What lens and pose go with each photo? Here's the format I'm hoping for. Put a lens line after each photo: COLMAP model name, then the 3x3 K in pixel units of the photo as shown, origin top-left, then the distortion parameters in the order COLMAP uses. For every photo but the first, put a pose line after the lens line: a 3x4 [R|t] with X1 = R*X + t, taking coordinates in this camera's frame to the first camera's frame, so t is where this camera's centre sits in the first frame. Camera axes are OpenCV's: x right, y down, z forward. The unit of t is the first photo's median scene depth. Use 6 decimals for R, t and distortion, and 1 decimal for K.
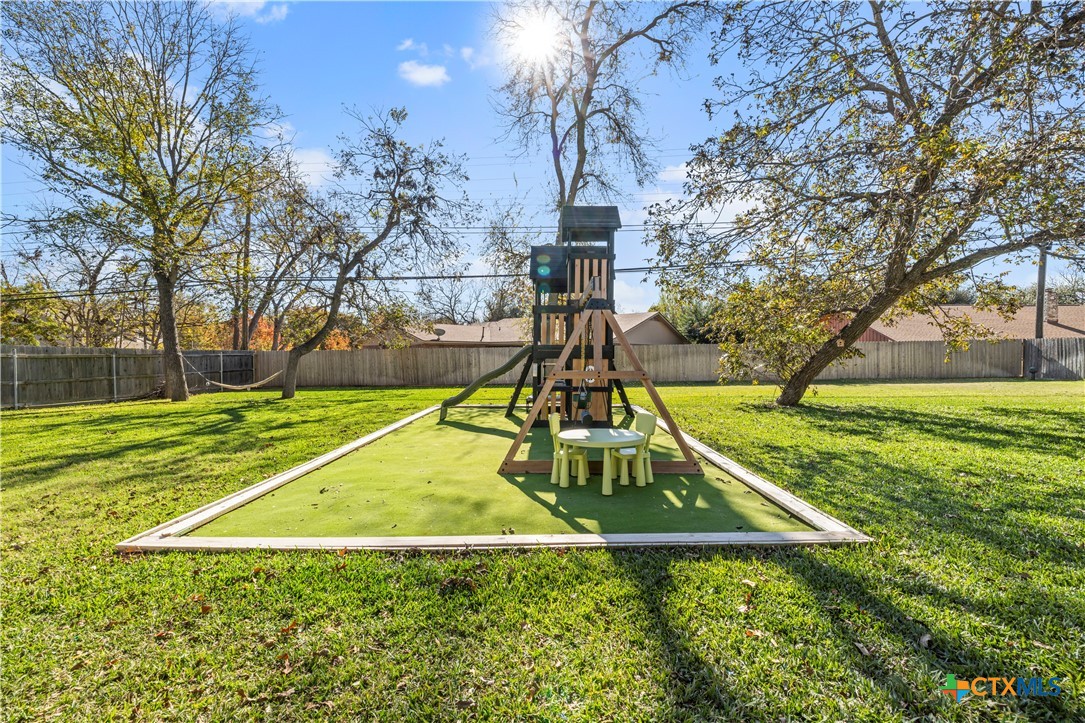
lens RADIAL K [[452.4, 0, 547.8], [0, 452.4, 360.0], [0, 0, 1]] dist [0.000574, 0.000190]
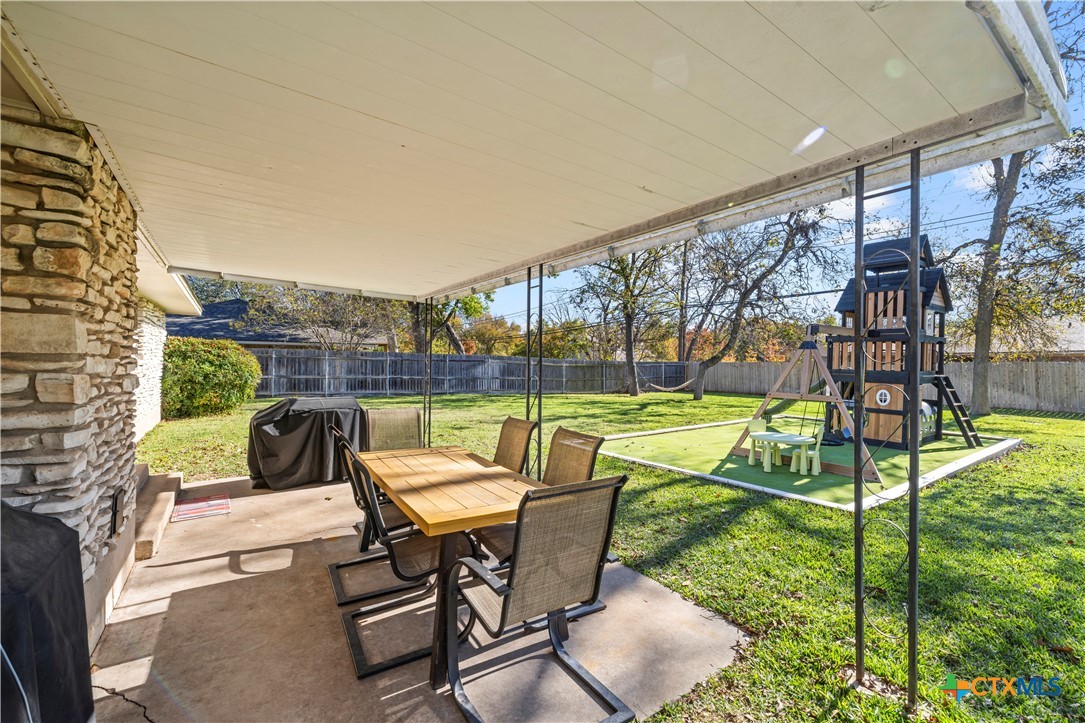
lens RADIAL K [[452.4, 0, 547.8], [0, 452.4, 360.0], [0, 0, 1]] dist [0.000574, 0.000190]
pose [[0.602266, 0.006541, -0.798269, 0.200964], [-0.018837, 0.999804, -0.006020, -0.014208], [0.798074, 0.018662, 0.602271, -0.133389]]
